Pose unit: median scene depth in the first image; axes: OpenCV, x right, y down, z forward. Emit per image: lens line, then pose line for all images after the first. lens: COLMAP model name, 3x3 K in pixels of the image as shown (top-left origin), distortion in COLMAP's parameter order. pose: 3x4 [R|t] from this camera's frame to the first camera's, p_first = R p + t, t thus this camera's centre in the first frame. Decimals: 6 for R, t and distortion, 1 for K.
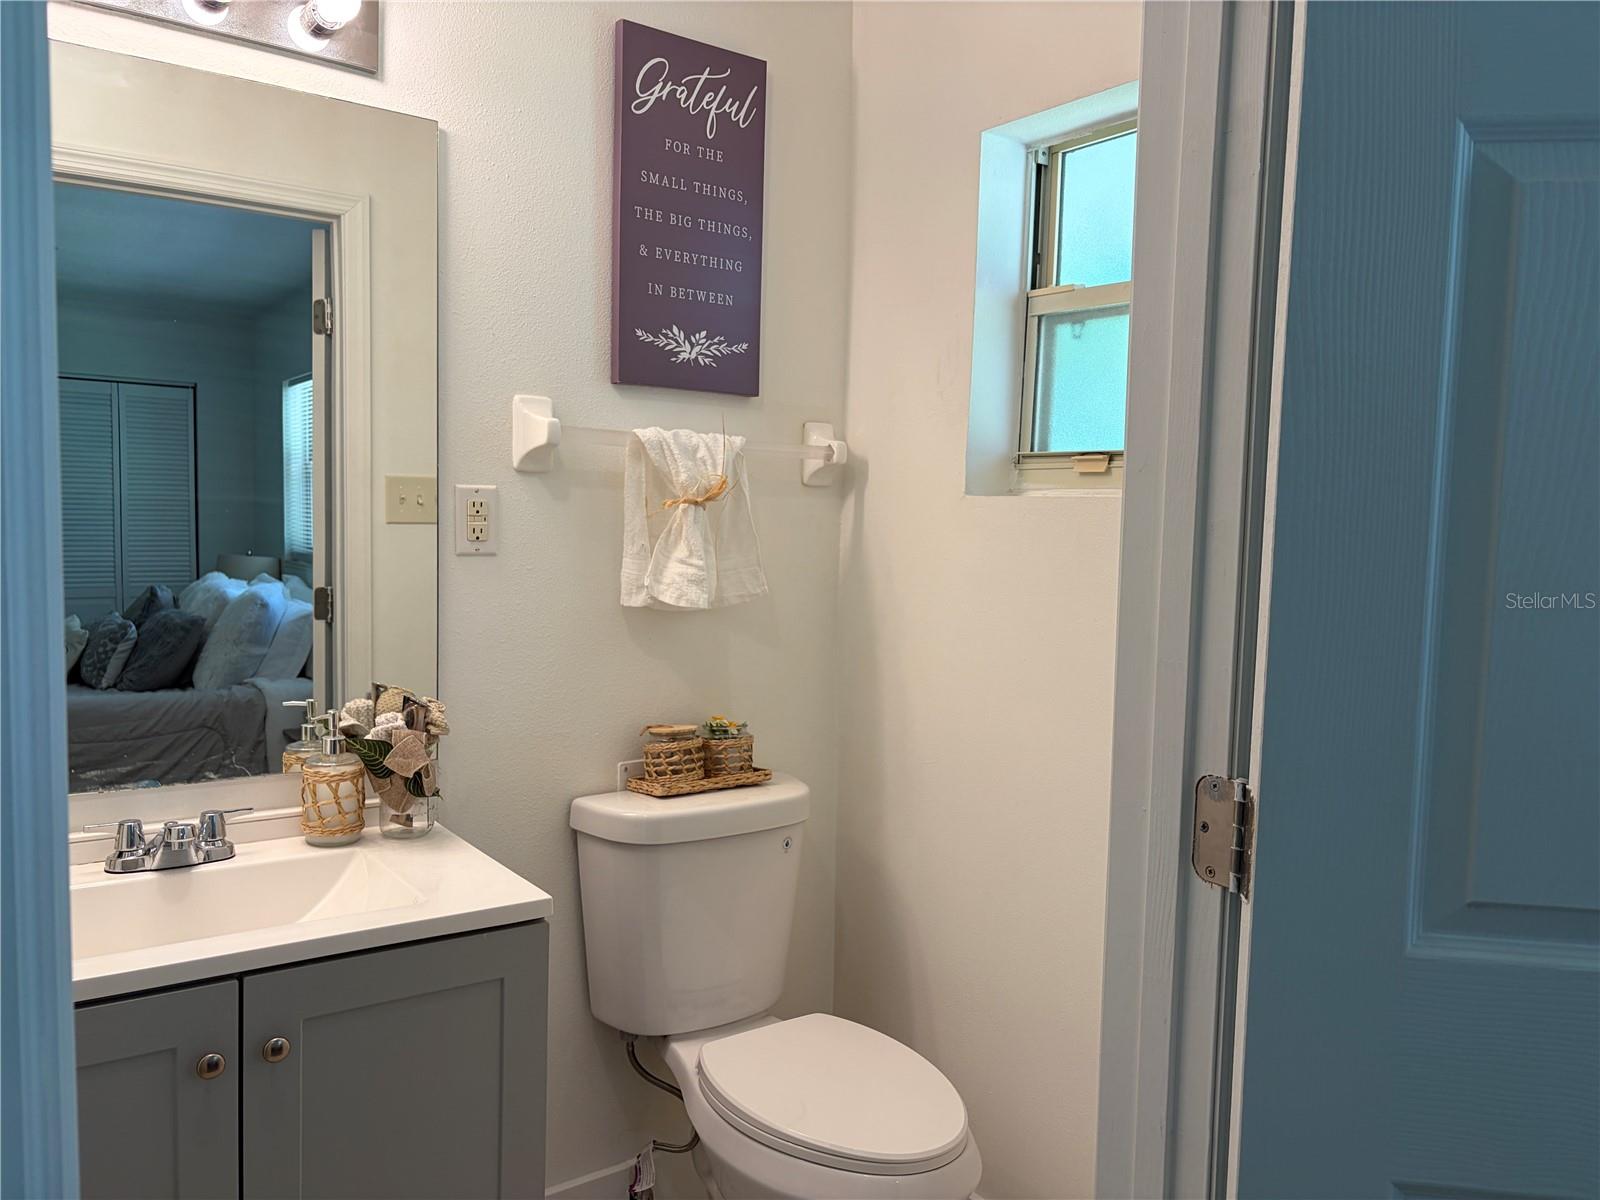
lens RADIAL K [[1213.7, 0, 790.8], [0, 1213.7, 594.1], [0, 0, 1]] dist [0.045101, -0.050348]
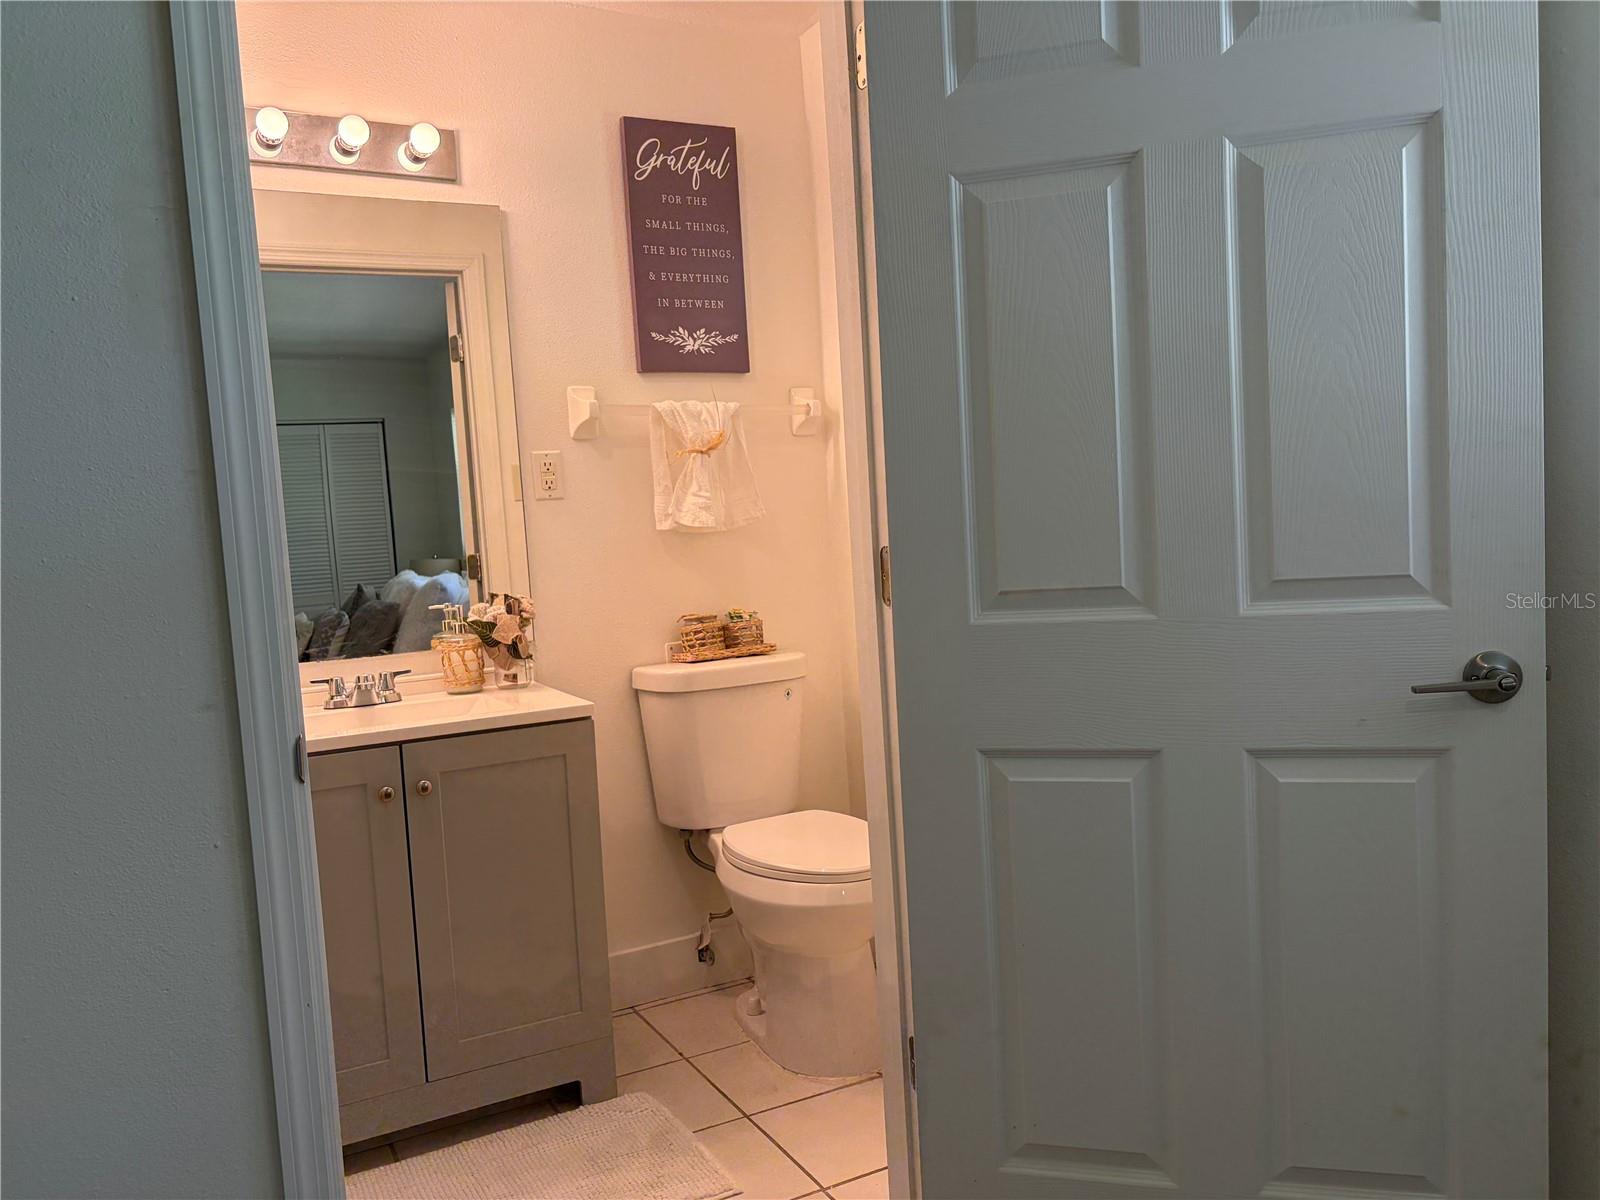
lens RADIAL K [[1213.7, 0, 801.5], [0, 1213.7, 587.1], [0, 0, 1]] dist [0.045101, -0.050348]
pose [[0.987047, -0.075717, -0.141441, 0.231582], [0.075232, 0.997127, -0.008778, 0.106042], [0.141700, -0.001976, 0.989908, -0.385135]]
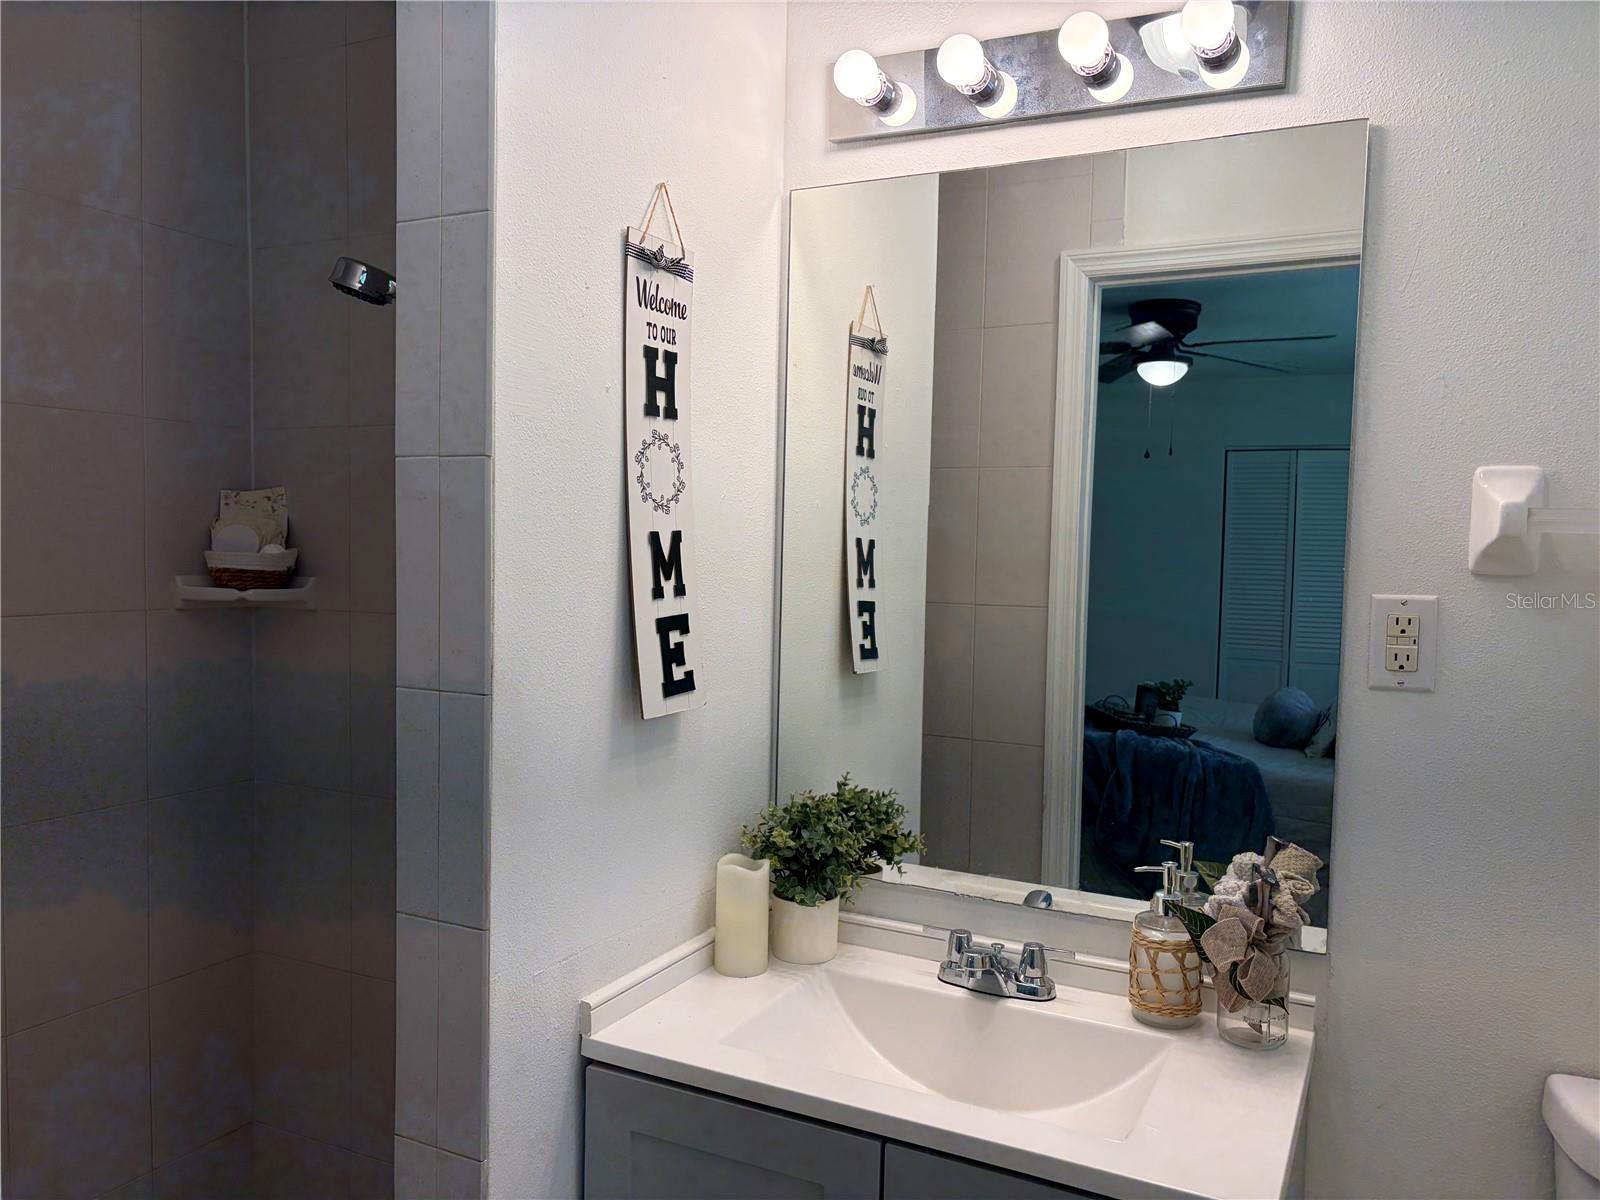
lens RADIAL K [[1213.7, 0, 801.4], [0, 1213.7, 592.2], [0, 0, 1]] dist [0.045101, -0.050348]
pose [[0.457097, 0.027816, -0.888982, 0.225227], [-0.068279, 0.997659, -0.003891, -0.062819], [0.886792, 0.062477, 0.457926, 0.340890]]
